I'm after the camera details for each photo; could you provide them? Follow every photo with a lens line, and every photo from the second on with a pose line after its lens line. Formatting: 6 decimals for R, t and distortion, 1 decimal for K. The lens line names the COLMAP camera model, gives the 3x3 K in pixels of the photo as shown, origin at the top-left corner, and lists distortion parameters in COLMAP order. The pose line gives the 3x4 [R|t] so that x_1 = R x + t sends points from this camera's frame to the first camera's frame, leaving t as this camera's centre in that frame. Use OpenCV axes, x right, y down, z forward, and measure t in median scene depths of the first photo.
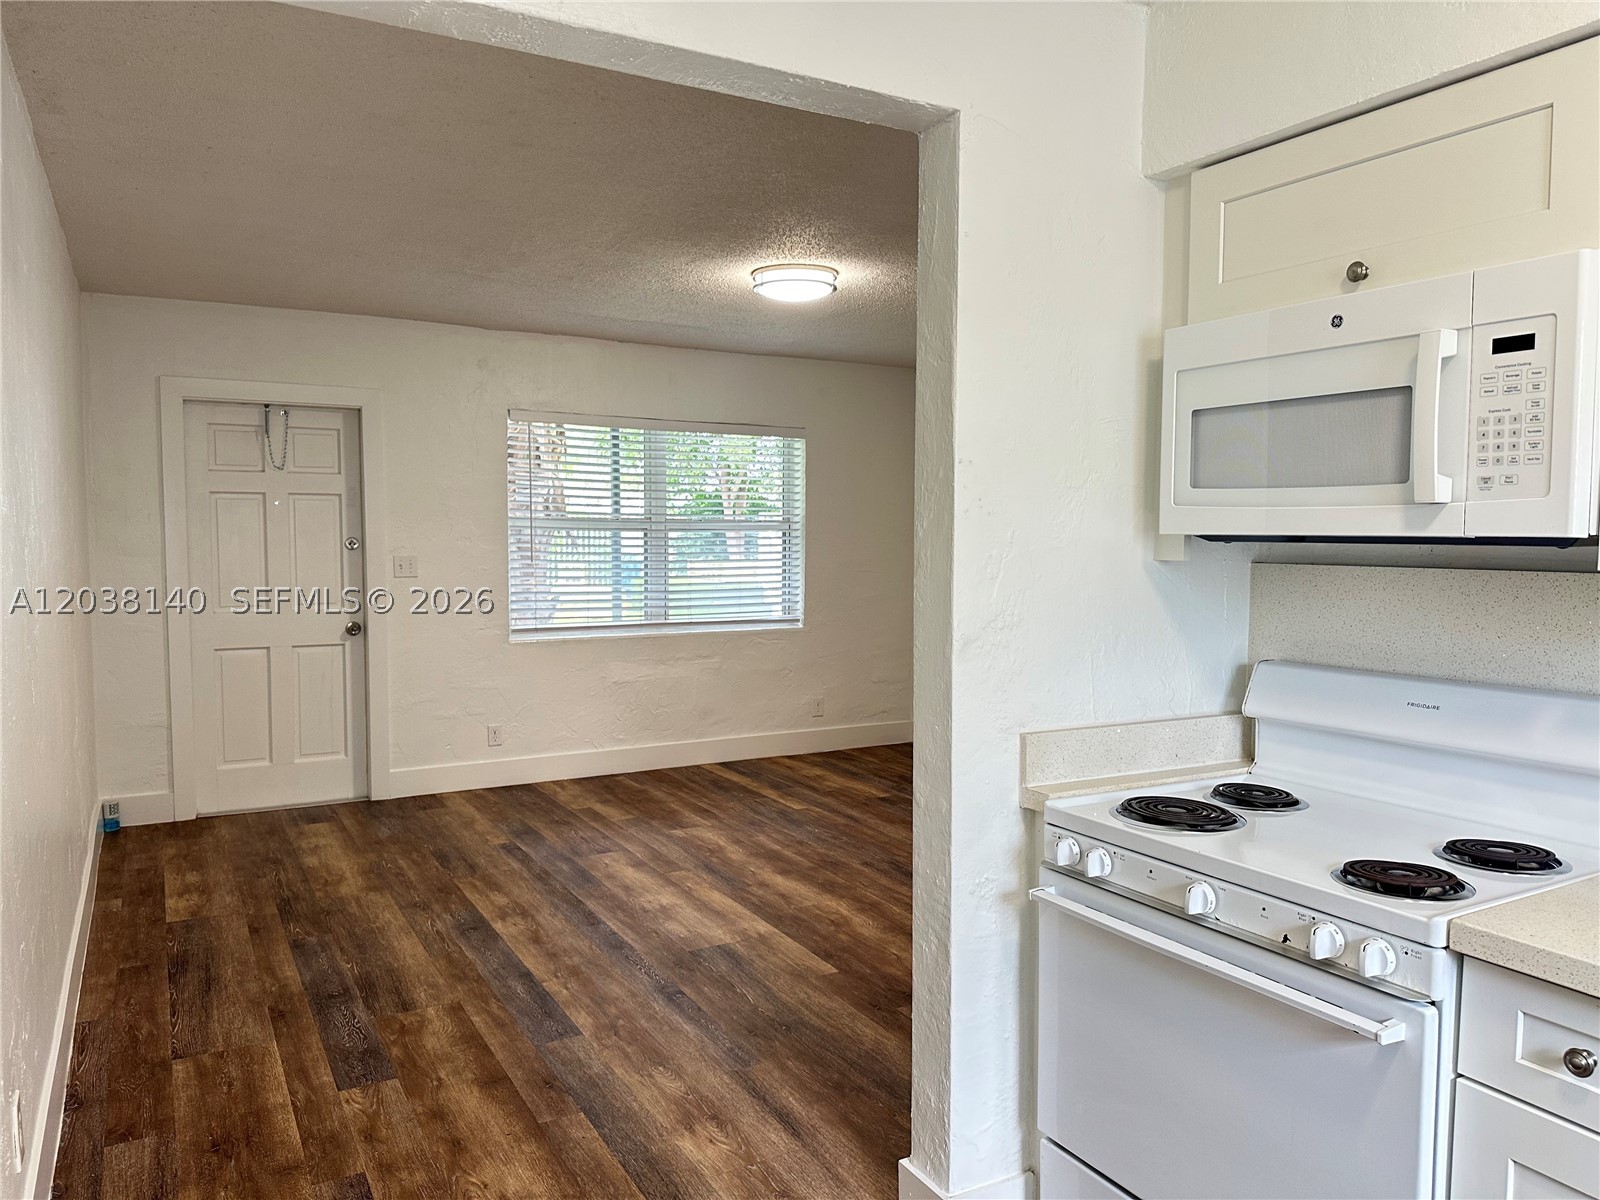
lens RADIAL K [[1125.1, 0, 816.7], [0, 1125.1, 586.8], [0, 0, 1]] dist [0.050194, -0.065283]
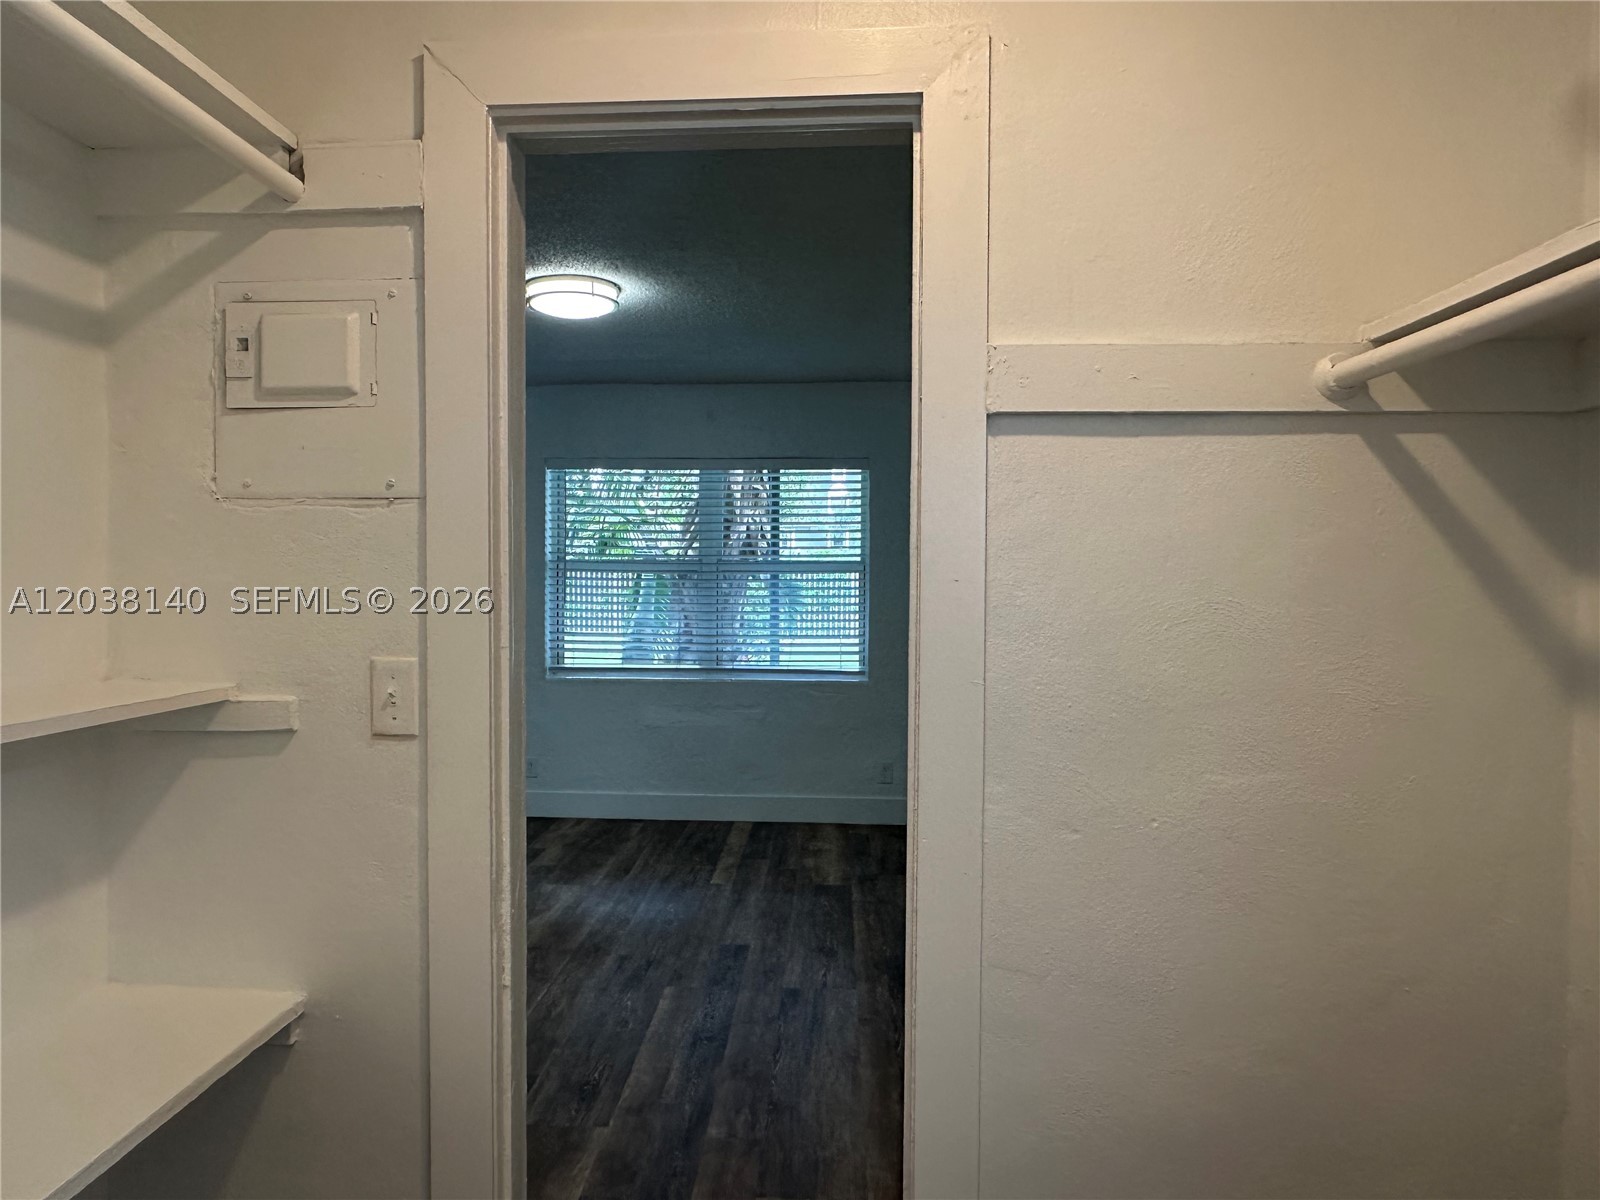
lens RADIAL K [[1064.6, 0, 791.9], [0, 1064.6, 608.7], [0, 0, 1]] dist [-0.000804, 0.001511]
pose [[0.840496, 0.013977, -0.541638, 0.700663], [-0.028078, 0.999448, -0.017781, -0.008608], [0.541090, 0.030153, 0.840424, 0.460923]]
